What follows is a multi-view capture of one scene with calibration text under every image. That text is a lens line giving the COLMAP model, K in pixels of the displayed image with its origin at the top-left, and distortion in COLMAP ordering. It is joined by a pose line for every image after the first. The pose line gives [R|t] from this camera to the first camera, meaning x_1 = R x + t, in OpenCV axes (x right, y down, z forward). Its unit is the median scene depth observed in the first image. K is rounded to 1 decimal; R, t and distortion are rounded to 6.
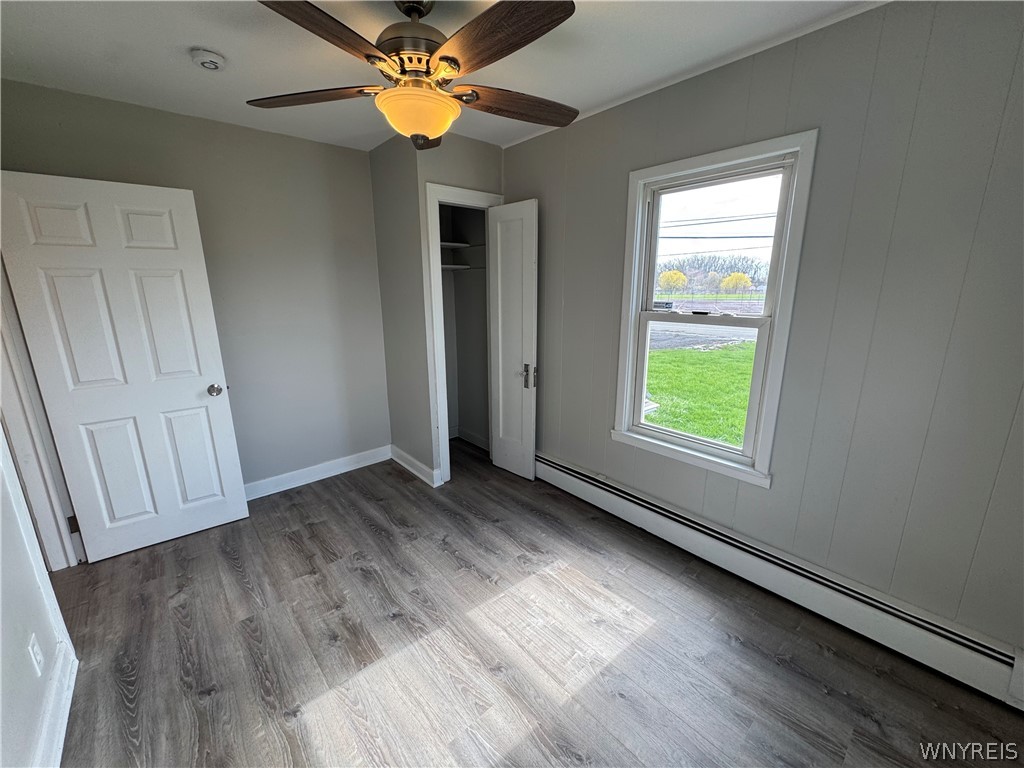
lens RADIAL K [[409.3, 0, 511.3], [0, 409.3, 382.4], [0, 0, 1]] dist [-0.003269, 0.000237]
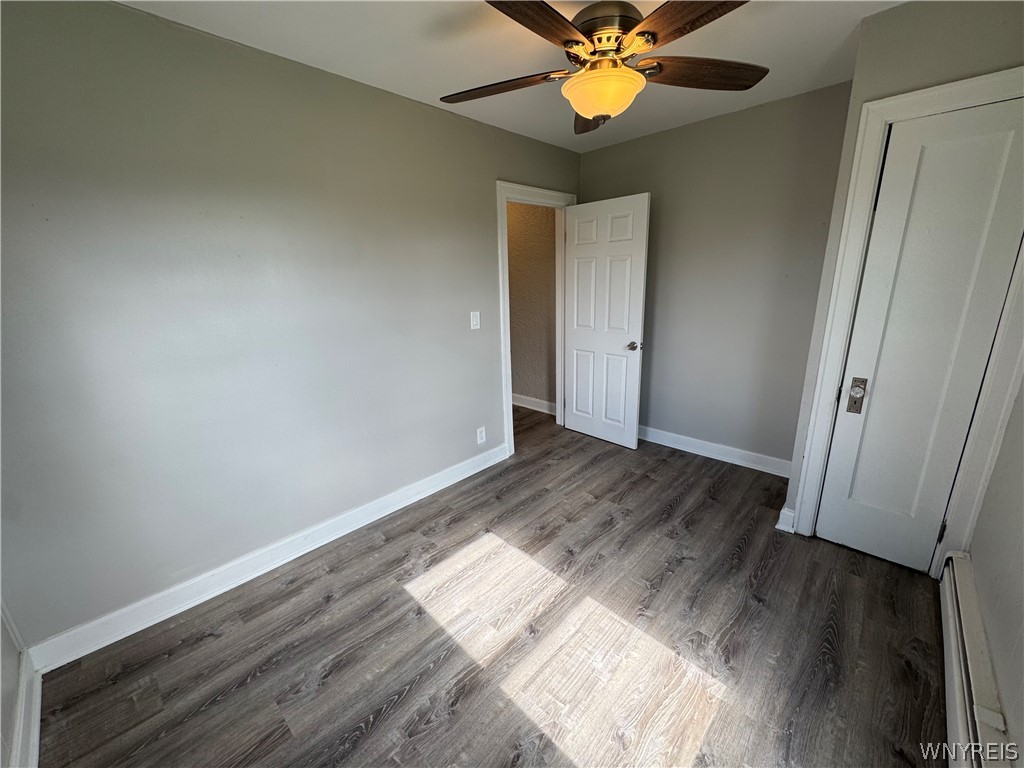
lens RADIAL K [[407.6, 0, 512.0], [0, 407.6, 384.0], [0, 0, 1]] dist [-0.002845, -0.000029]
pose [[0.088899, 0.262372, -0.960863, 0.656846], [-0.203917, 0.949044, 0.240278, -0.124492], [0.974943, 0.174576, 0.137871, 0.555985]]
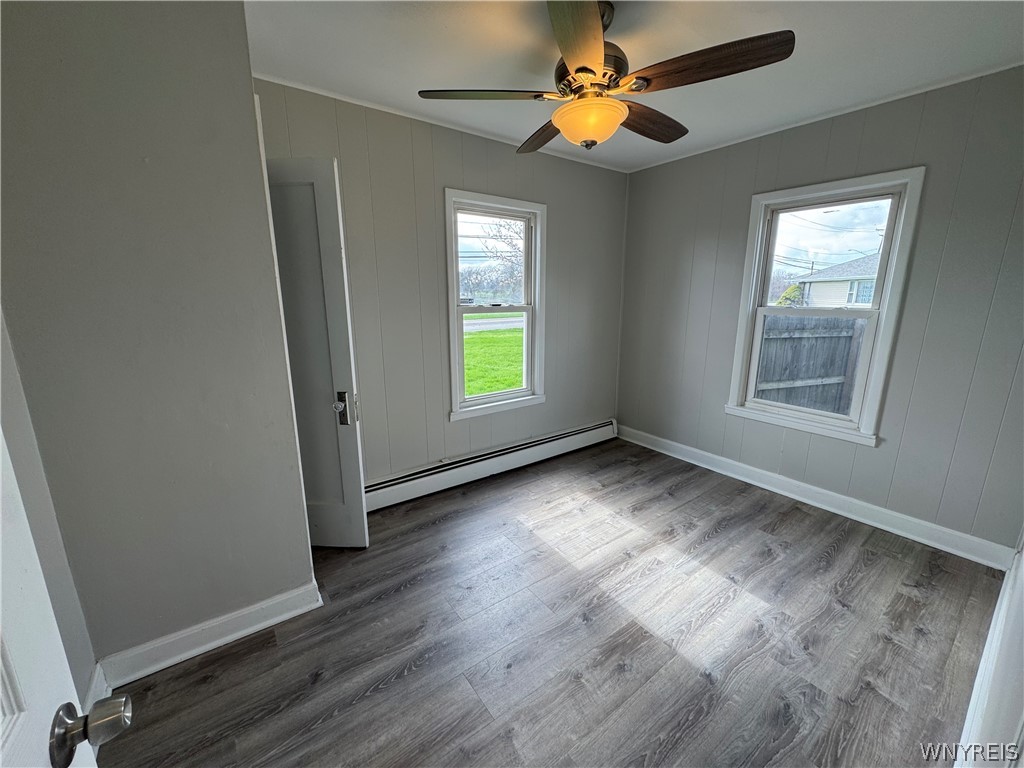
lens RADIAL K [[409.3, 0, 511.3], [0, 409.3, 382.4], [0, 0, 1]] dist [-0.003269, 0.000237]
pose [[0.089843, -0.206450, 0.974324, -1.061598], [0.228272, 0.956506, 0.181626, -0.170302], [-0.969443, 0.206093, 0.133062, 0.872275]]
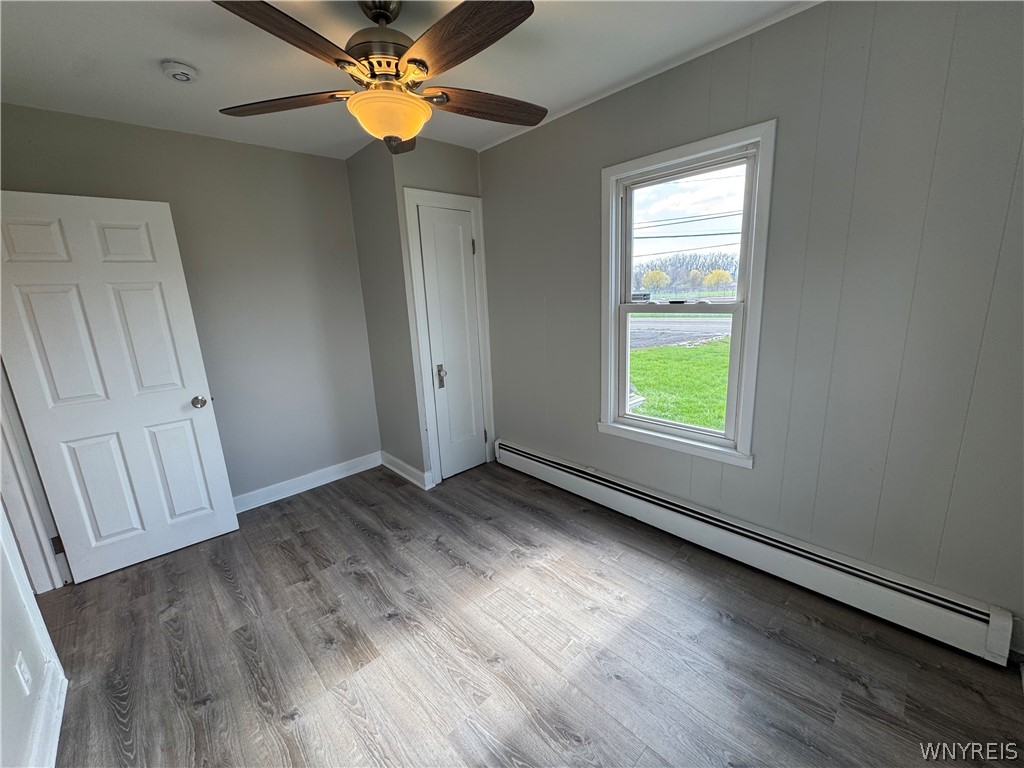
lens RADIAL K [[409.3, 0, 511.3], [0, 409.3, 382.4], [0, 0, 1]] dist [-0.003269, 0.000237]
pose [[0.998507, -0.048770, 0.024585, 0.012816], [0.049126, 0.998693, -0.014104, 0.027345], [-0.023865, 0.015290, 0.999598, -0.014574]]
